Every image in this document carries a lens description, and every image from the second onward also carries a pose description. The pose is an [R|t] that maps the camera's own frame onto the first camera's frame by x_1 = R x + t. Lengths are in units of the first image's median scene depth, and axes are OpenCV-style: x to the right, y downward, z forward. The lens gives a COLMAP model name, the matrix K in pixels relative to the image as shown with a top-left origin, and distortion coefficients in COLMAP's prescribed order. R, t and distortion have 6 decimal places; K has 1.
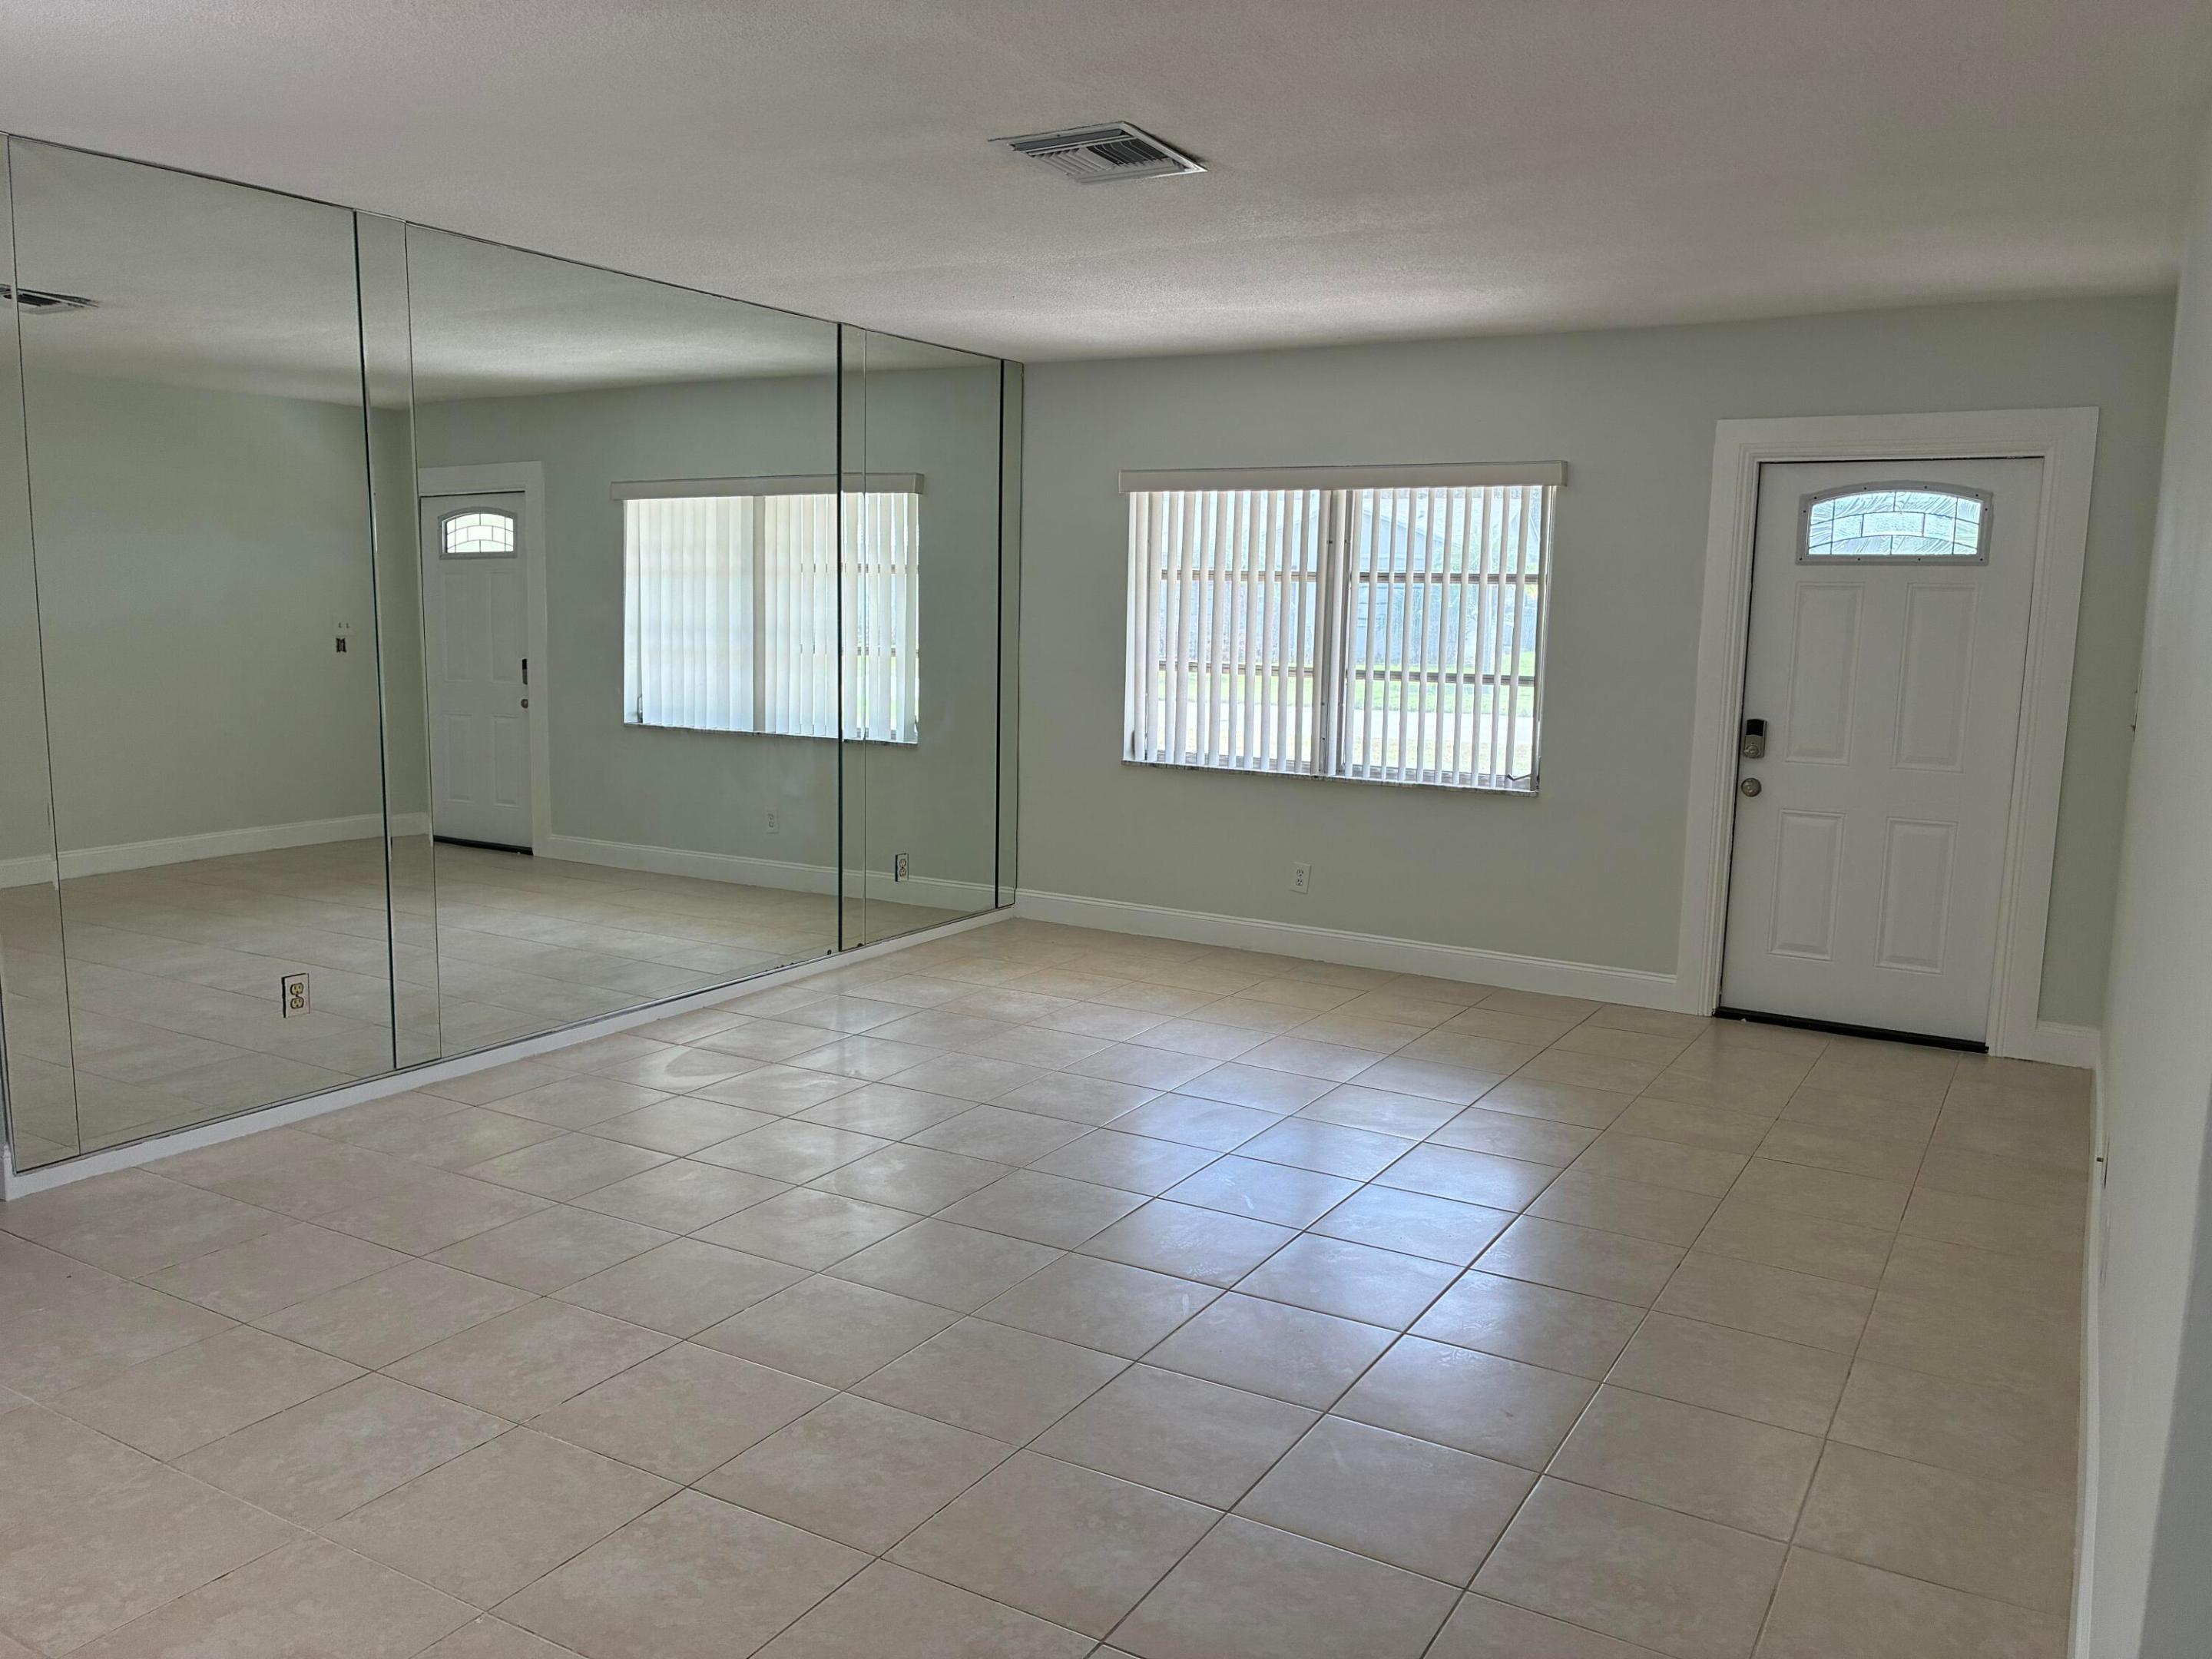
lens RADIAL K [[1682.7, 0, 1116.4], [0, 1682.7, 826.0], [0, 0, 1]] dist [0.053812, -0.065134]
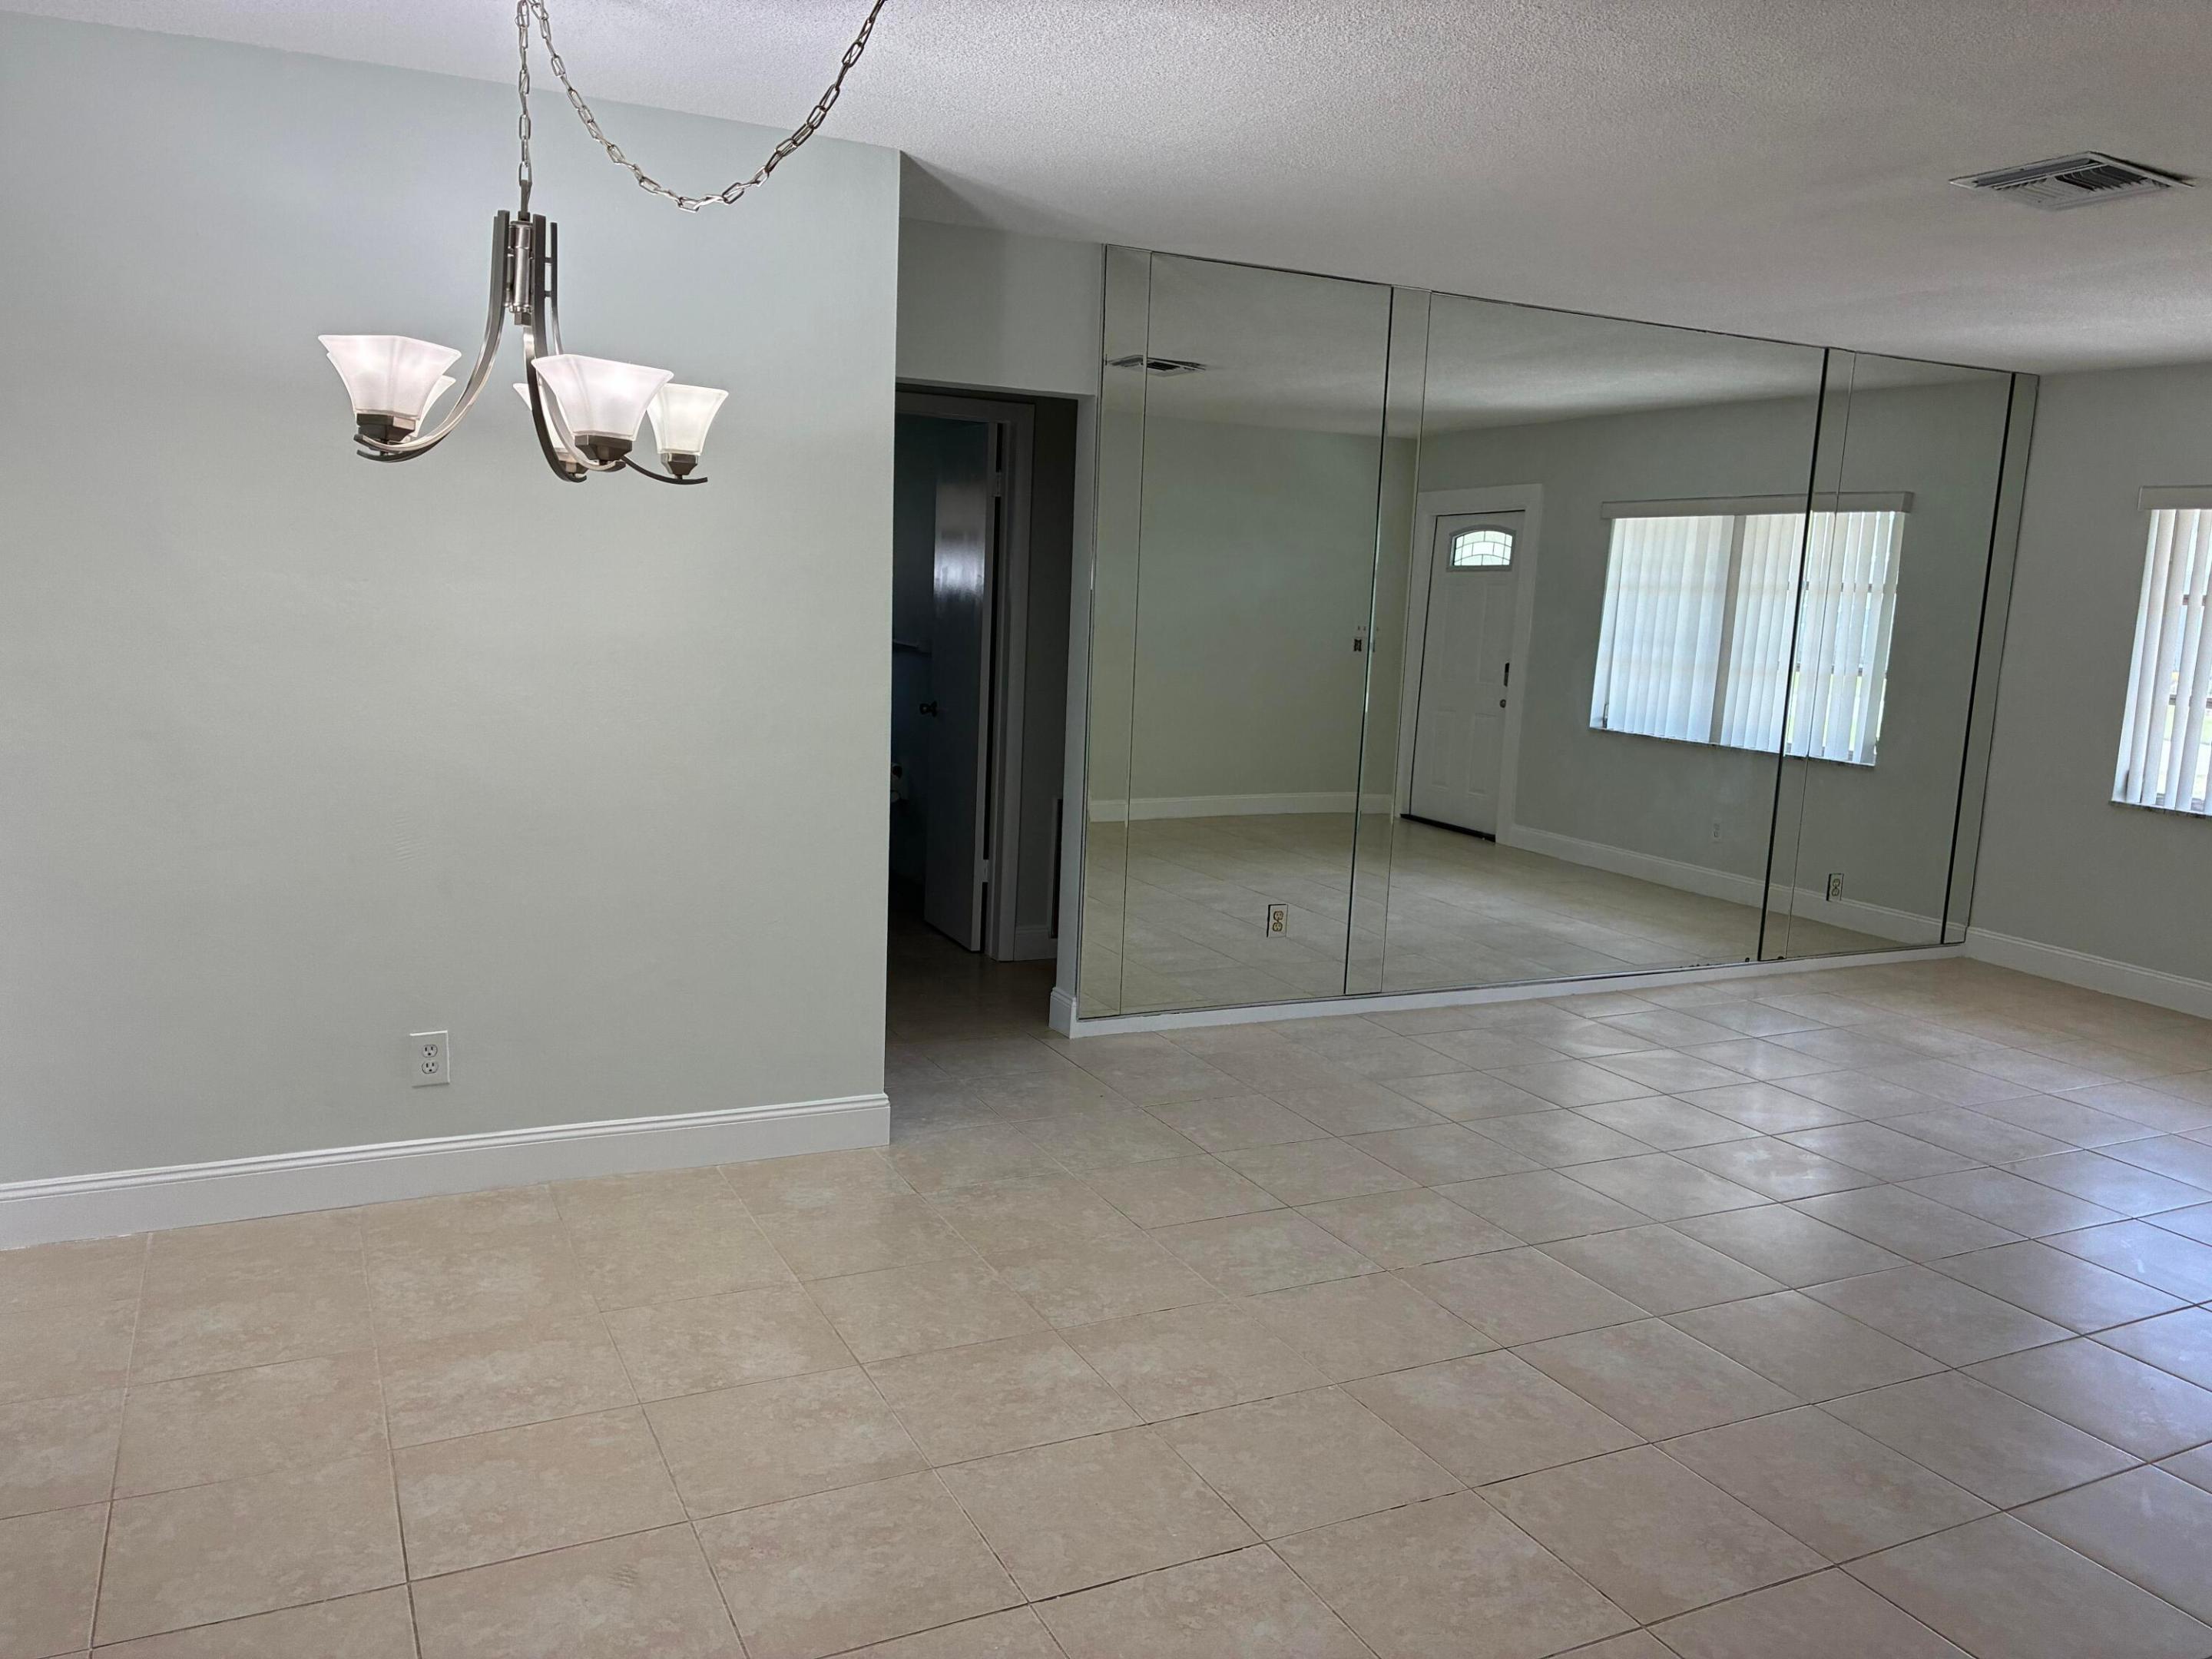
lens RADIAL K [[1682.7, 0, 1116.4], [0, 1682.7, 826.0], [0, 0, 1]] dist [0.053812, -0.065134]
pose [[0.835398, 0.102109, -0.540078, 0.063463], [-0.105976, 0.994079, 0.024018, 0.011065], [0.539333, 0.037171, 0.841272, -0.085579]]
